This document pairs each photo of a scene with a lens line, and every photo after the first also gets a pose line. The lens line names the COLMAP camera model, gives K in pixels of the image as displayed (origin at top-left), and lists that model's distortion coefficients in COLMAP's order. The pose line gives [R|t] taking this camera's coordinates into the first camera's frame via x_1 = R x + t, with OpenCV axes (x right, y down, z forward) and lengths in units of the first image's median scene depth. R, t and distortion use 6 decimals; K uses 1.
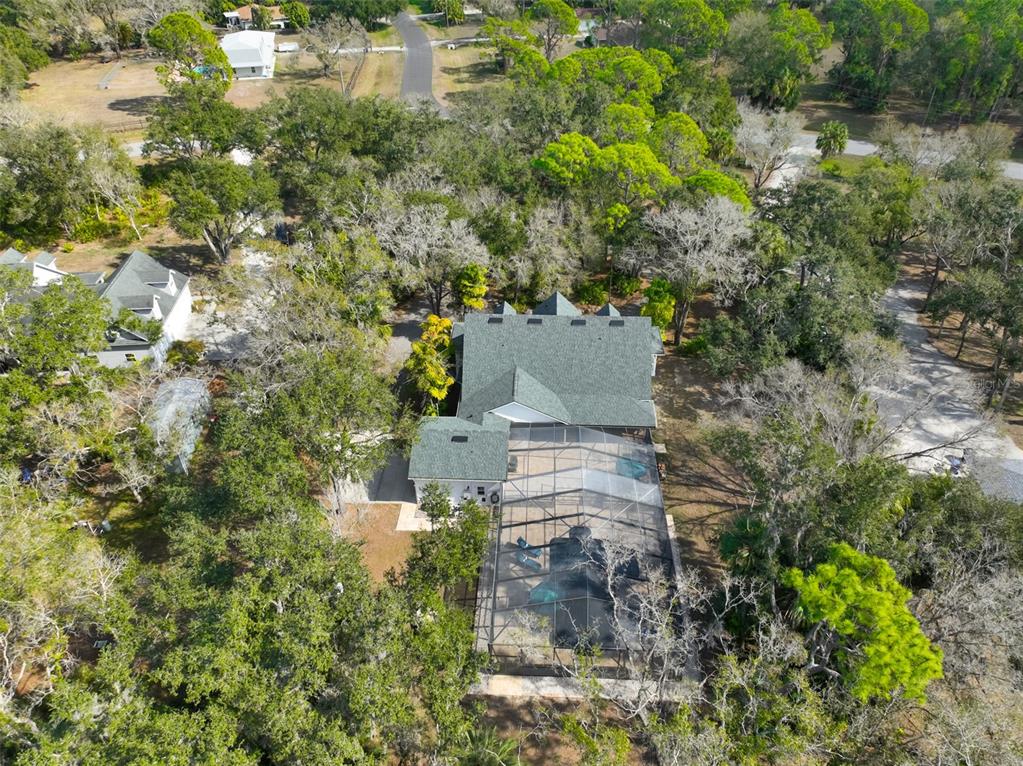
lens RADIAL K [[712.6, 0, 511.5], [0, 712.6, 383.0], [0, 0, 1]] dist [0.005900, 0.006752]
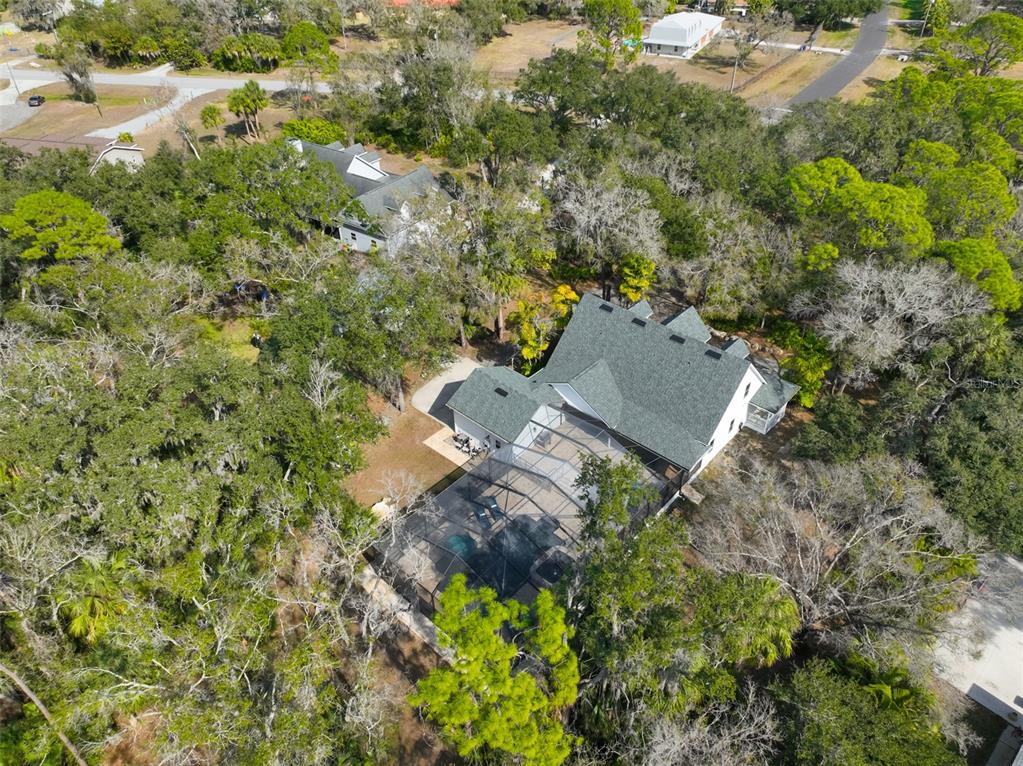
lens RADIAL K [[712.6, 0, 511.5], [0, 712.6, 383.0], [0, 0, 1]] dist [0.005900, 0.006752]
pose [[0.767946, 0.388796, -0.509016, 0.178576], [-0.383404, 0.915628, 0.120937, -0.025735], [0.513089, 0.102286, 0.852219, 0.037808]]
